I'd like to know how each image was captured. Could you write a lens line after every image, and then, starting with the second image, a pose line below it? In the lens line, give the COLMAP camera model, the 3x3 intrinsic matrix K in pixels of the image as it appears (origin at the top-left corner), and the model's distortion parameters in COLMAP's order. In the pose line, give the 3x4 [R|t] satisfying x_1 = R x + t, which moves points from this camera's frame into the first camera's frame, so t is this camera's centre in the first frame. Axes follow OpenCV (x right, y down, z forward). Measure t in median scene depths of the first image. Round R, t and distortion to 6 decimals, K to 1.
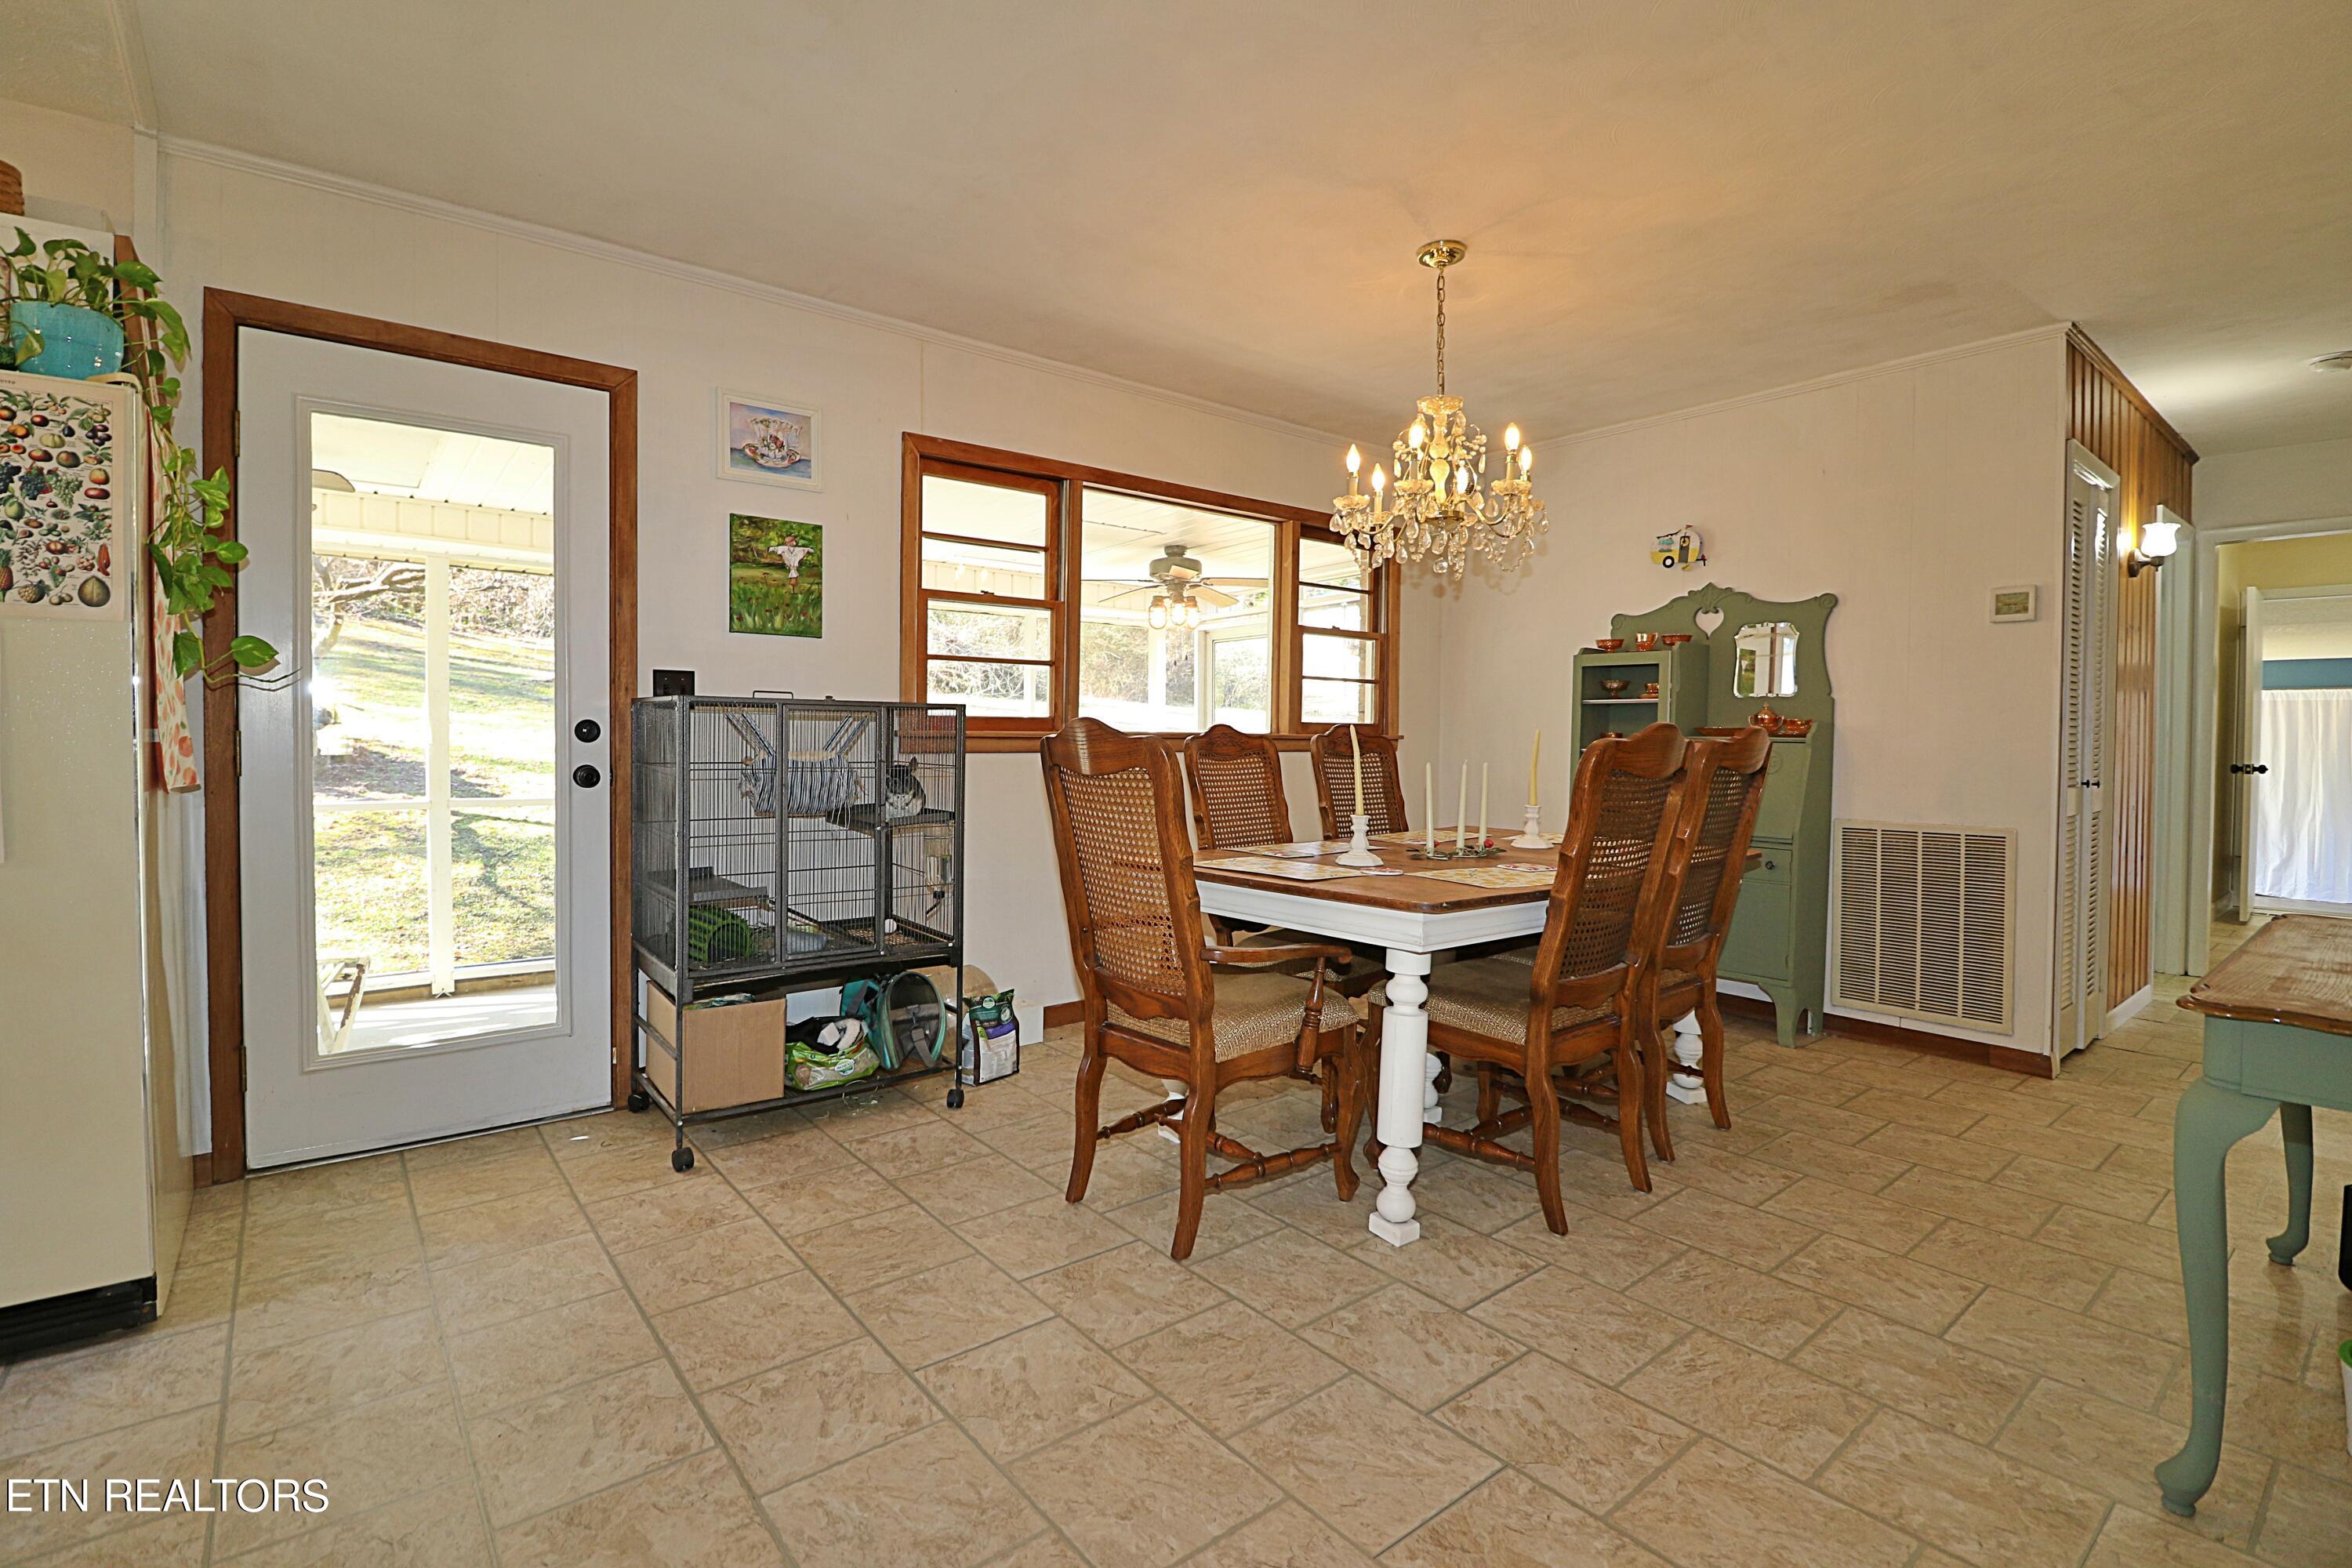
lens RADIAL K [[1080.2, 0, 1176.1], [0, 1080.2, 745.9], [0, 0, 1]] dist [-0.002837, -0.007117]
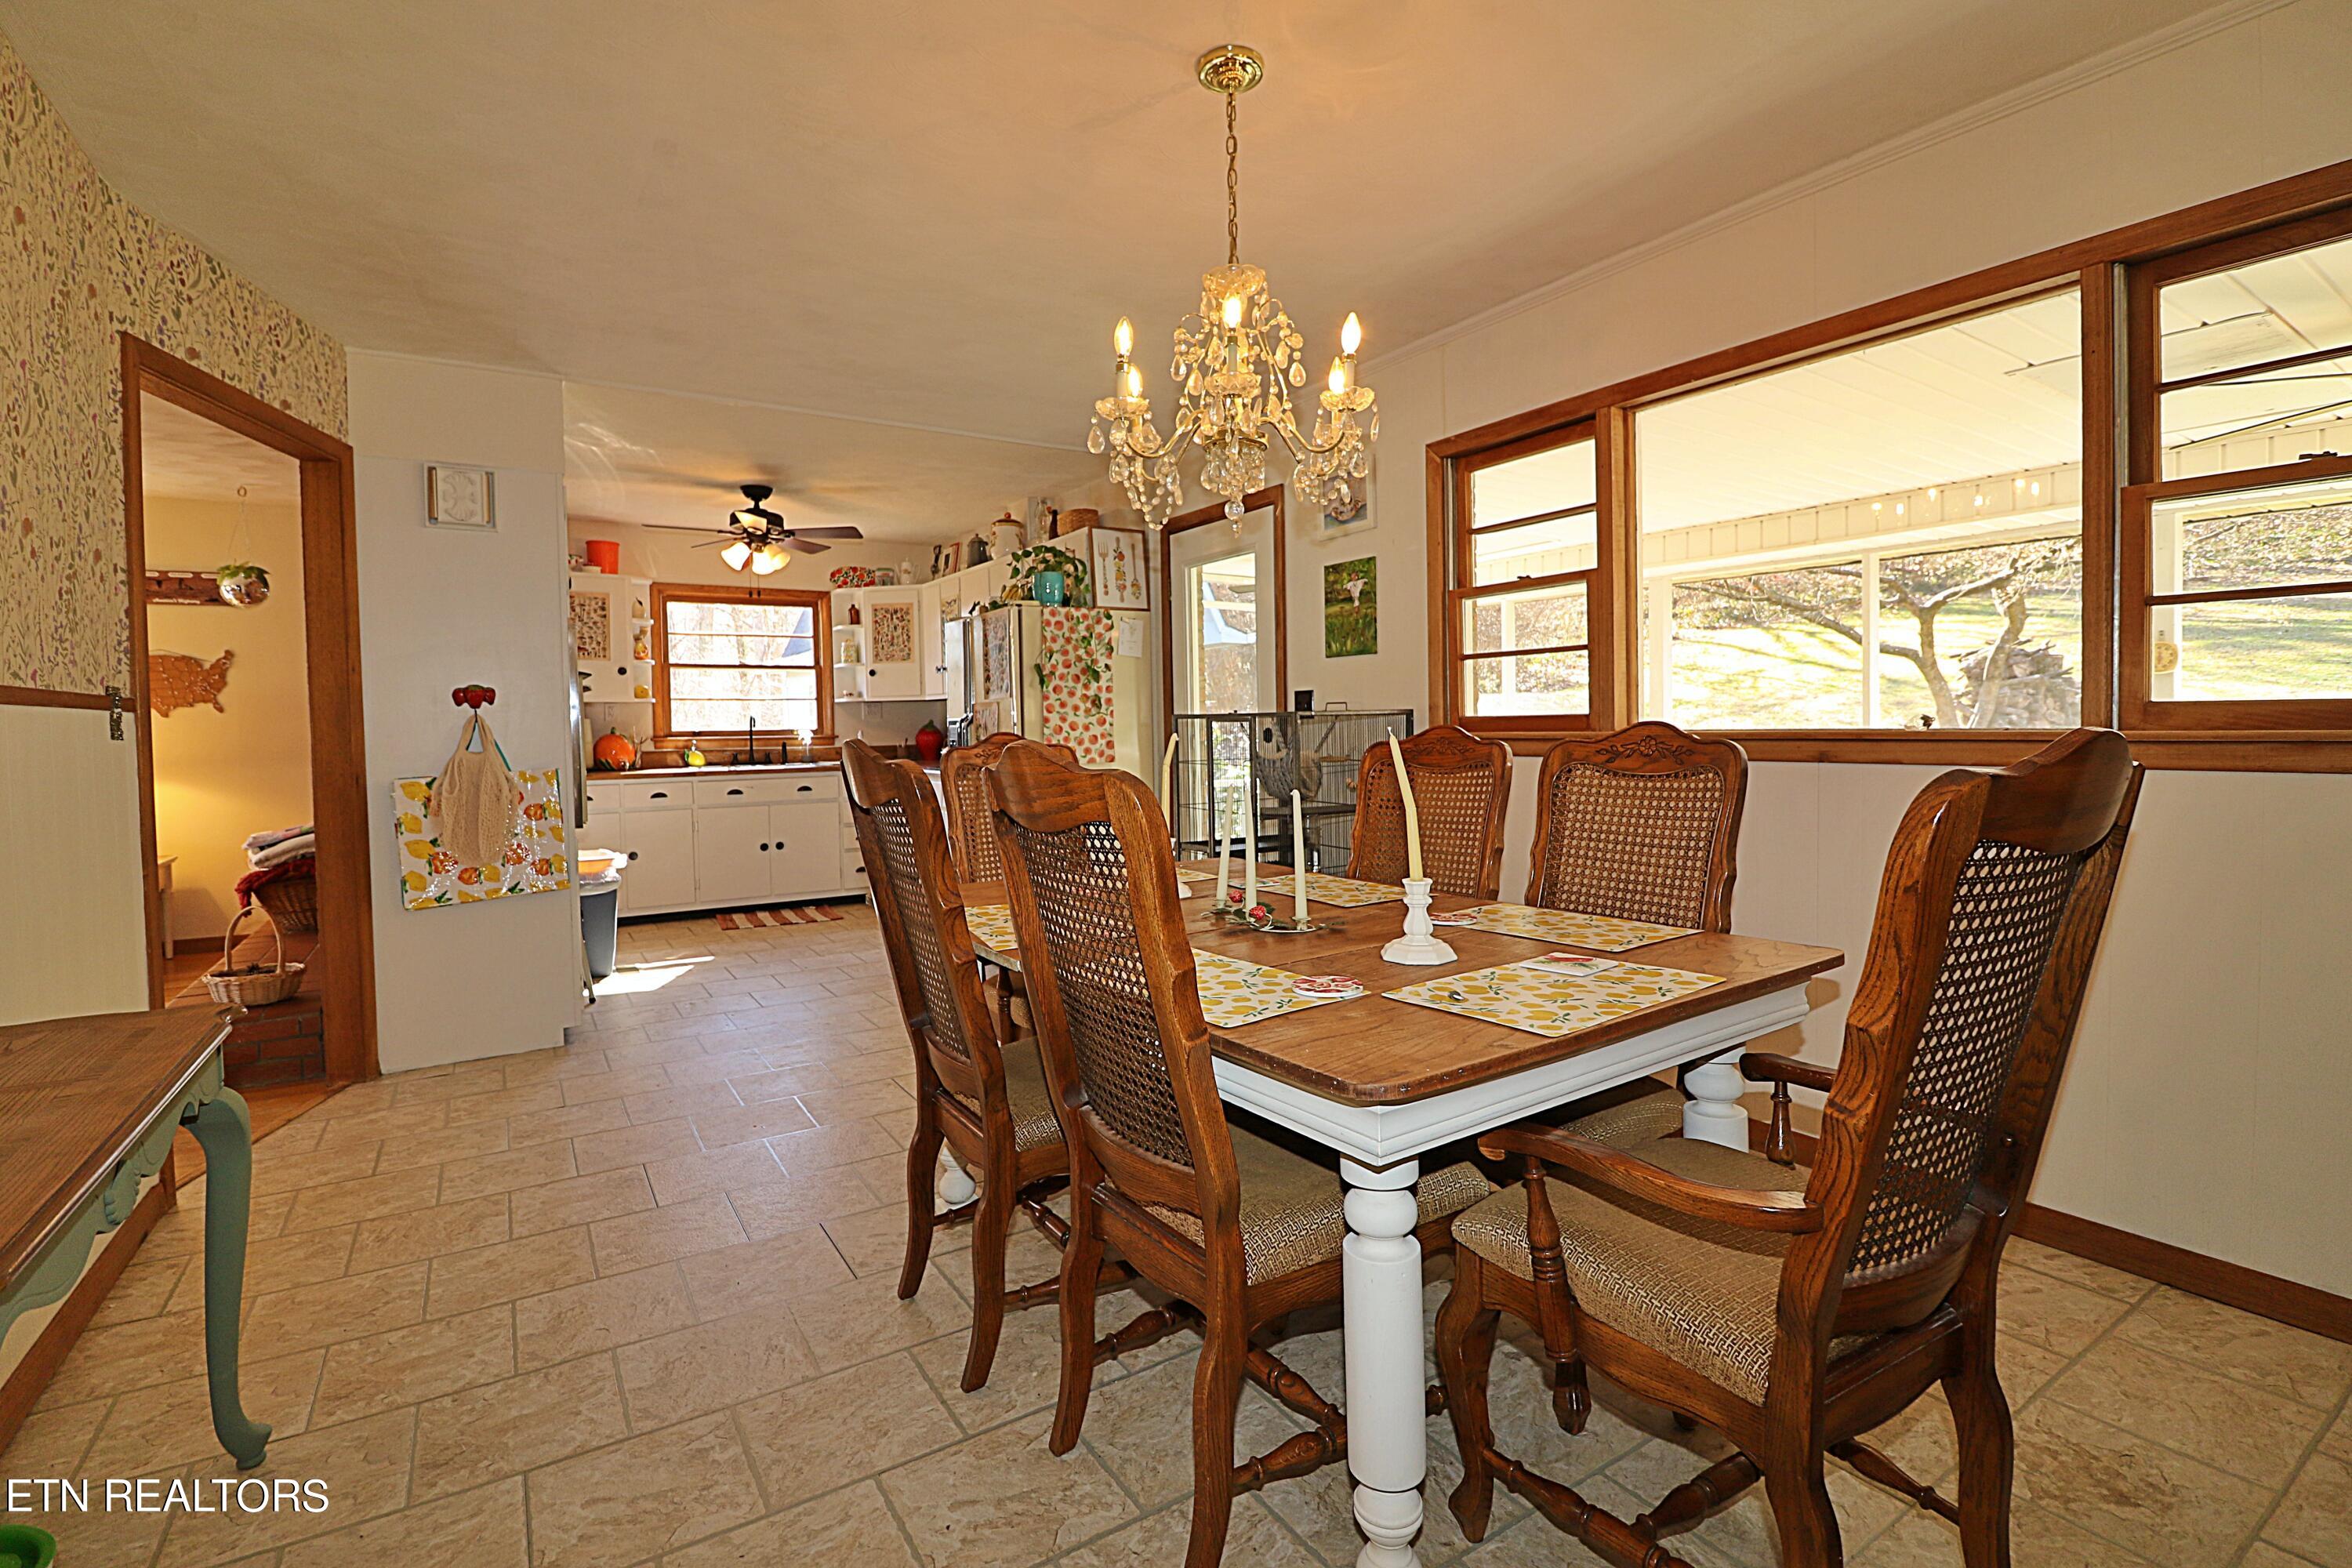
lens RADIAL K [[1080.2, 0, 1185.4], [0, 1080.2, 752.1], [0, 0, 1]] dist [-0.002837, -0.007117]
pose [[-0.109892, 0.022455, -0.993690, 0.917996], [0.008065, 0.999732, 0.021700, -0.022603], [0.993911, -0.005629, -0.110043, 0.997788]]
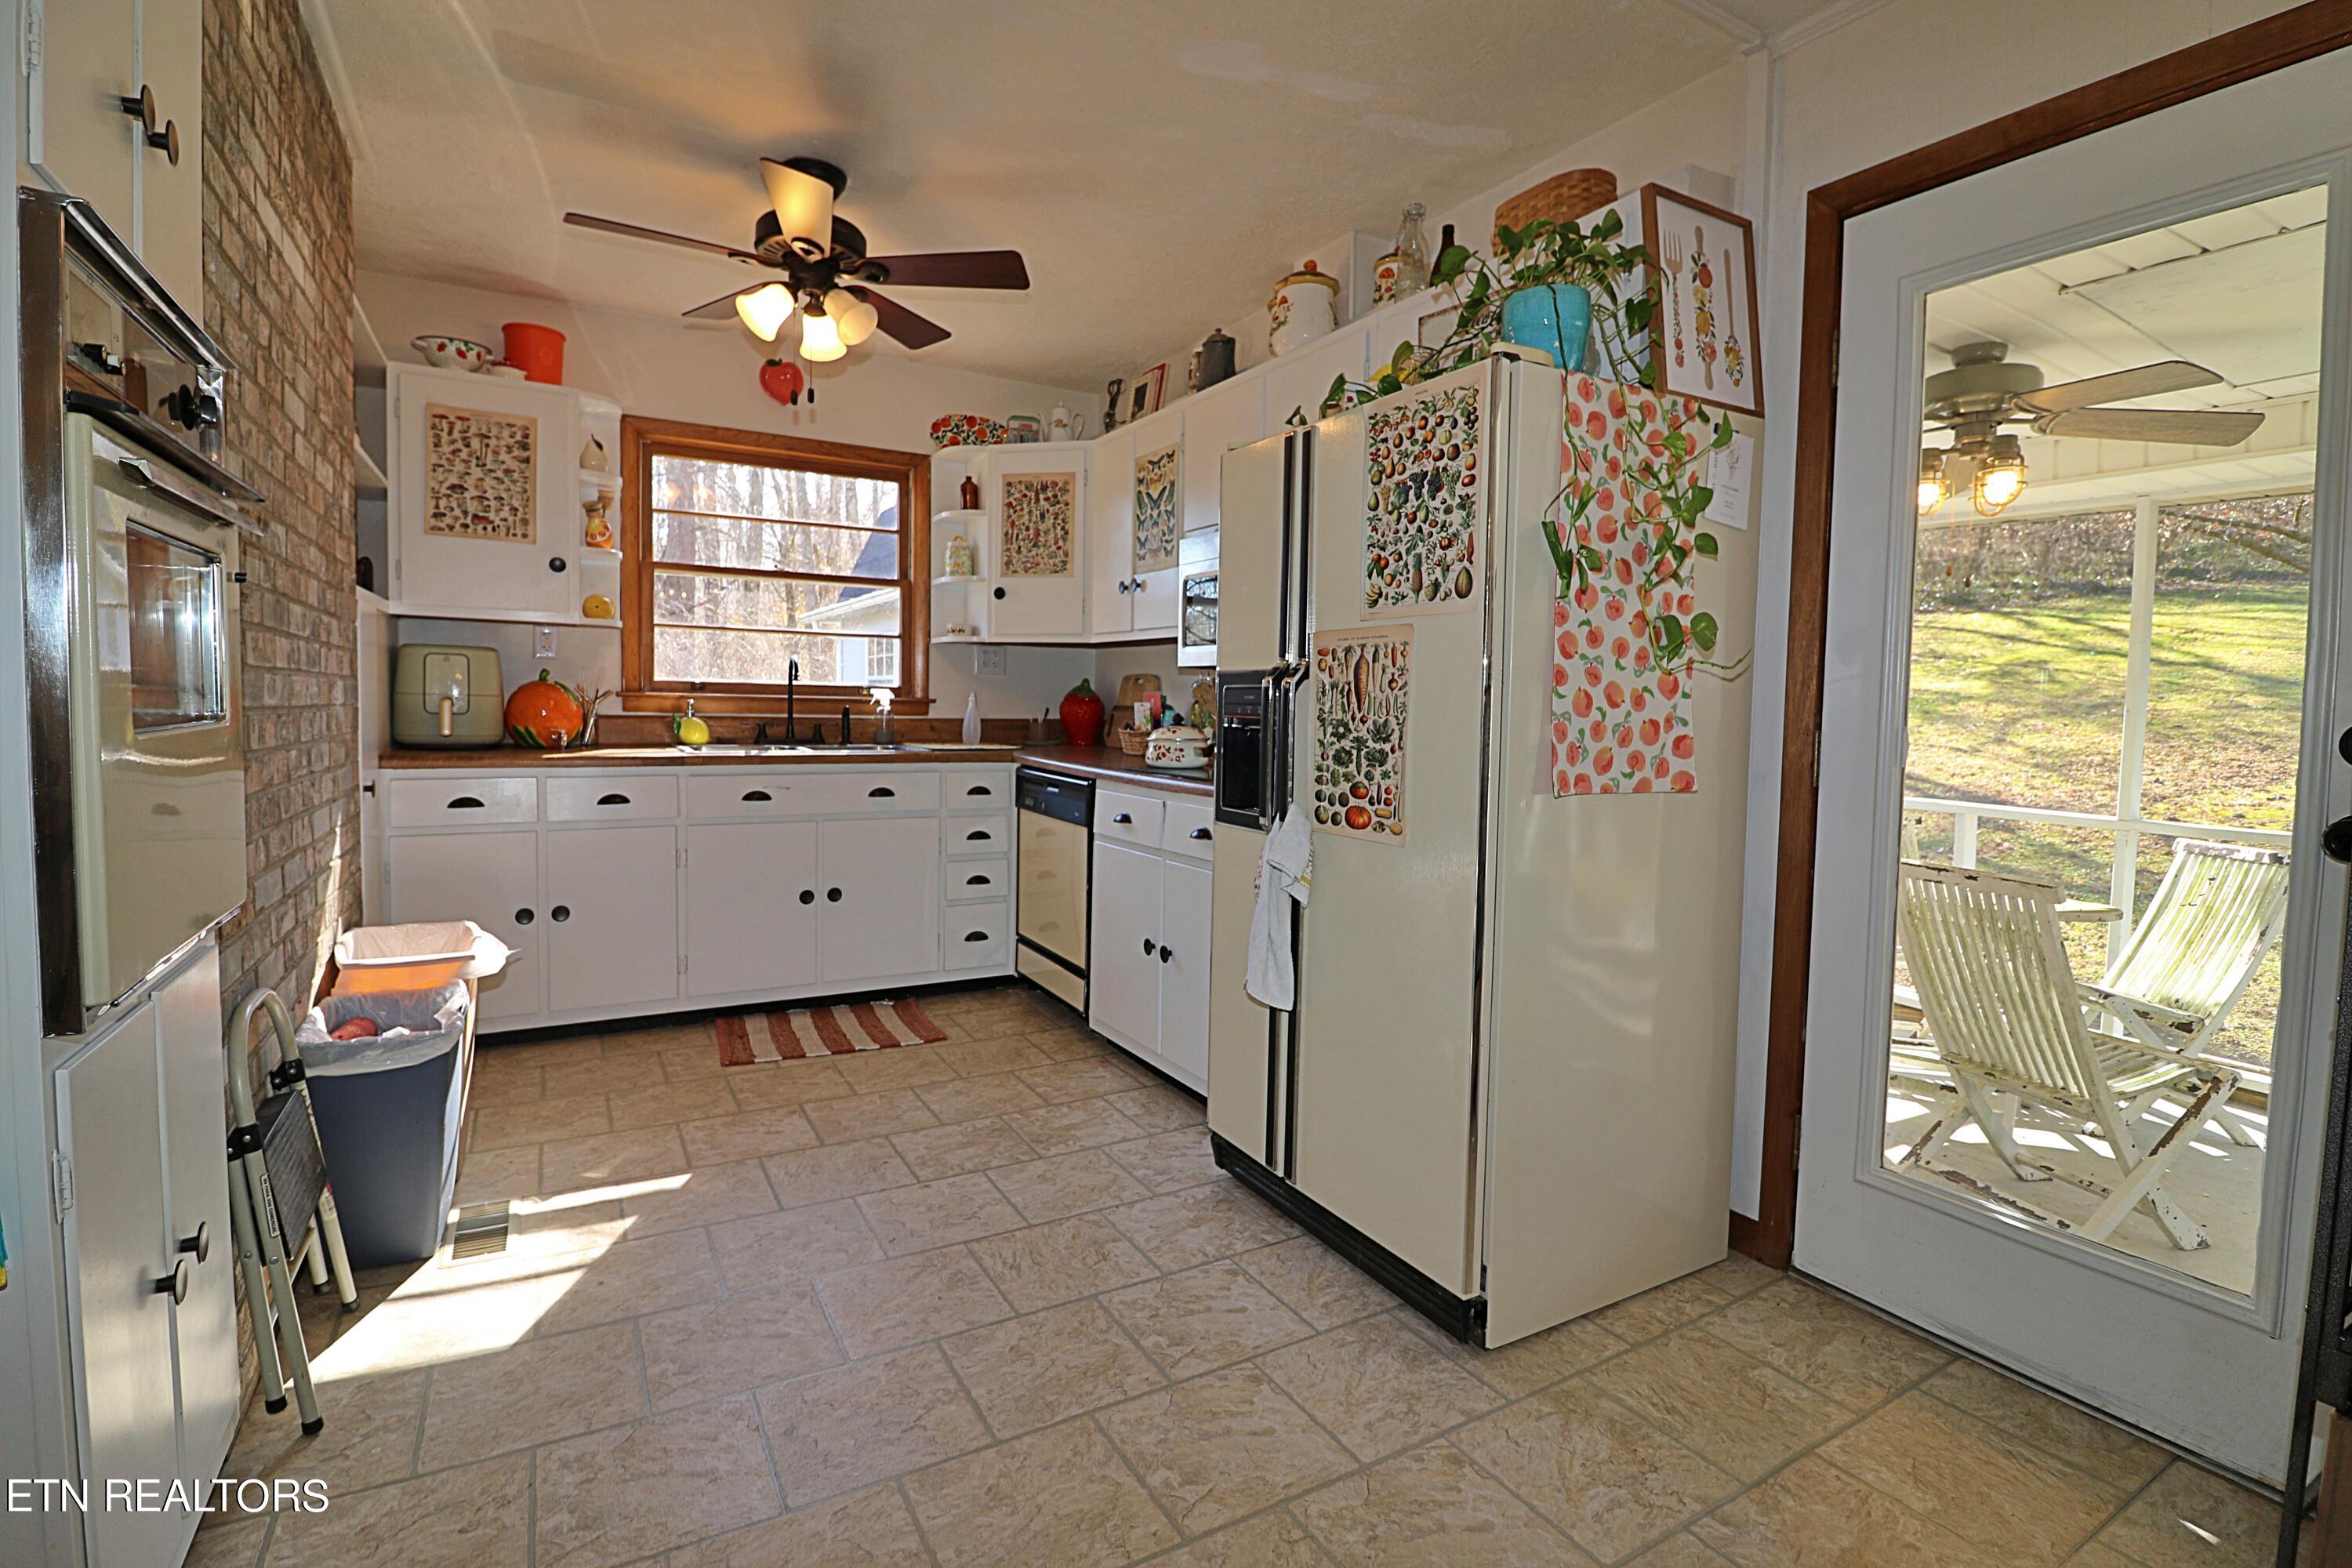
lens RADIAL K [[1080.2, 0, 1176.7], [0, 1080.2, 761.0], [0, 0, 1]] dist [-0.002837, -0.007117]
pose [[-0.153990, 0.044647, -0.987063, 0.003337], [-0.029610, 0.998321, 0.049776, -0.013513], [0.987629, 0.036892, -0.152410, 0.515537]]
